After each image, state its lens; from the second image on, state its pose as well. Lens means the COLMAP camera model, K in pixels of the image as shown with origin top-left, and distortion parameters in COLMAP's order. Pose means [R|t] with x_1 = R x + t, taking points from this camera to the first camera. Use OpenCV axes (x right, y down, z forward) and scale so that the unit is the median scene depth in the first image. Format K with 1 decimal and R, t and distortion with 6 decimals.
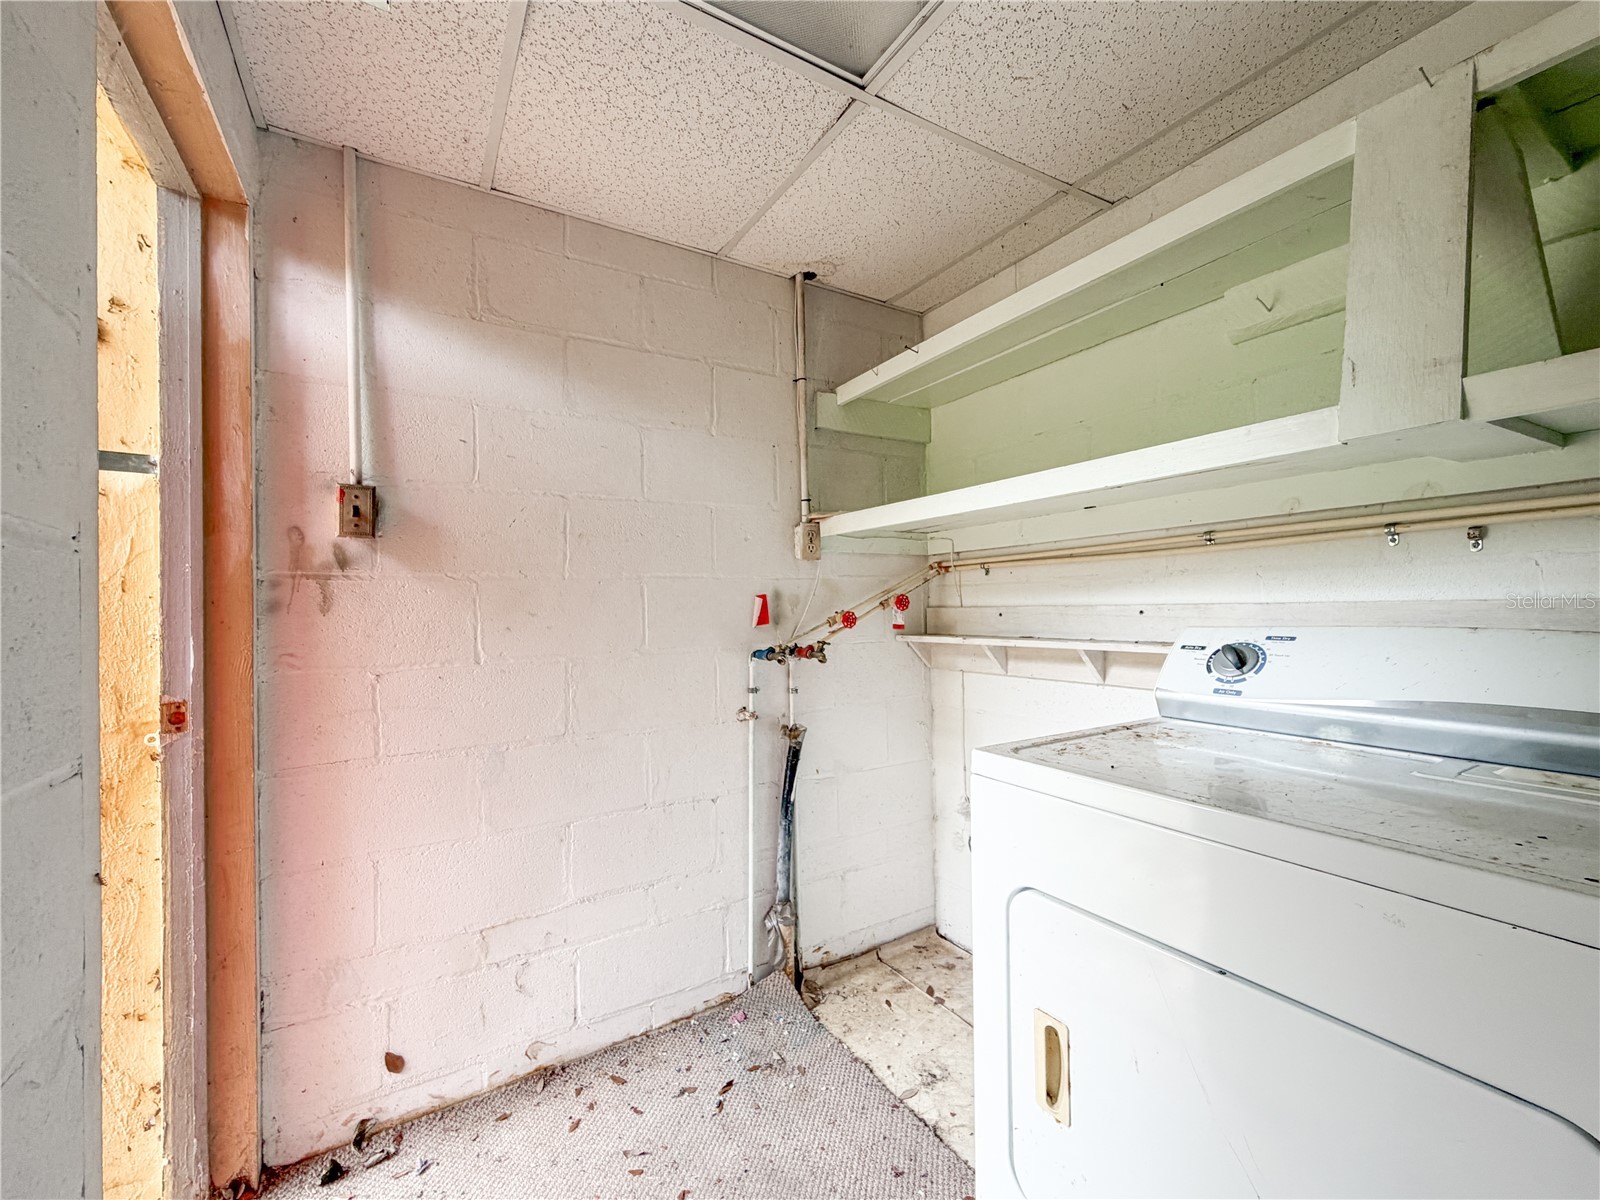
lens RADIAL K [[658.2, 0, 800.3], [0, 658.2, 603.6], [0, 0, 1]] dist [-0.004116, 0.000819]
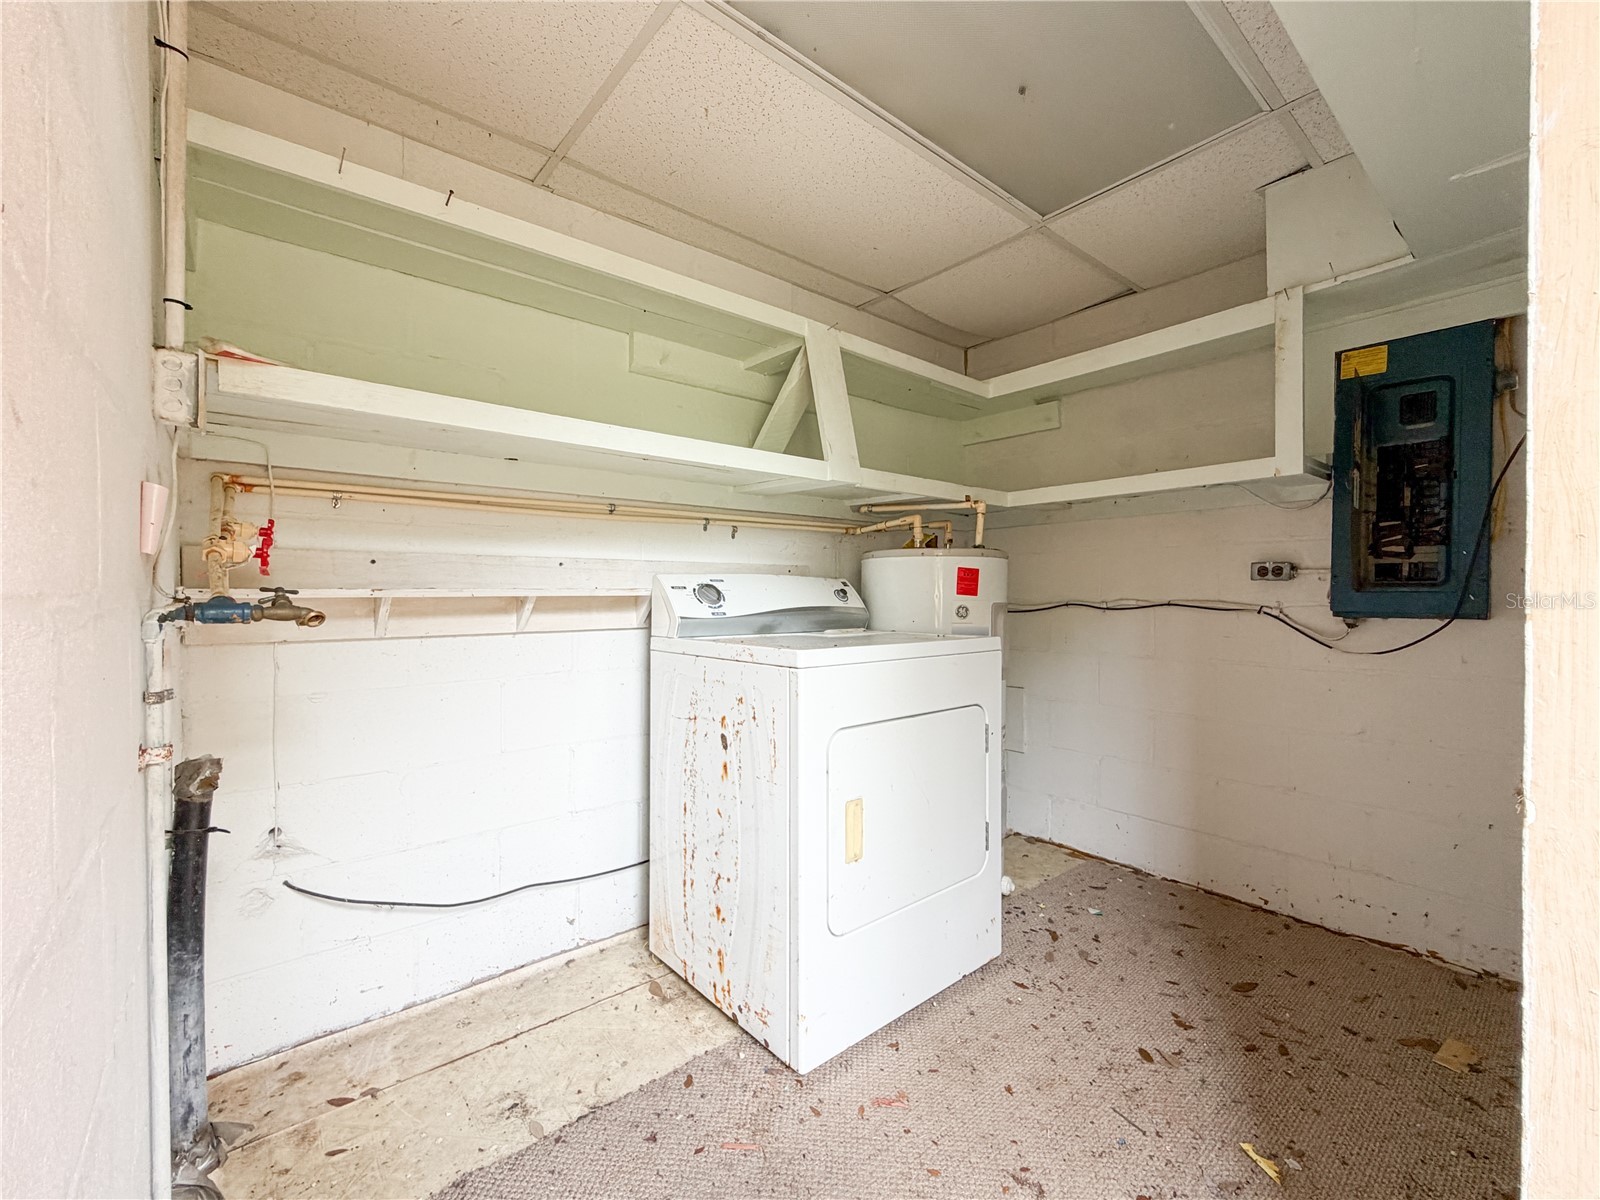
lens RADIAL K [[658.2, 0, 801.4], [0, 658.2, 598.2], [0, 0, 1]] dist [-0.004116, 0.000819]
pose [[-0.141499, 0.008103, 0.989905, -0.664626], [-0.004913, 0.999948, -0.008888, 0.079840], [-0.989926, -0.006121, -0.141452, 0.746749]]
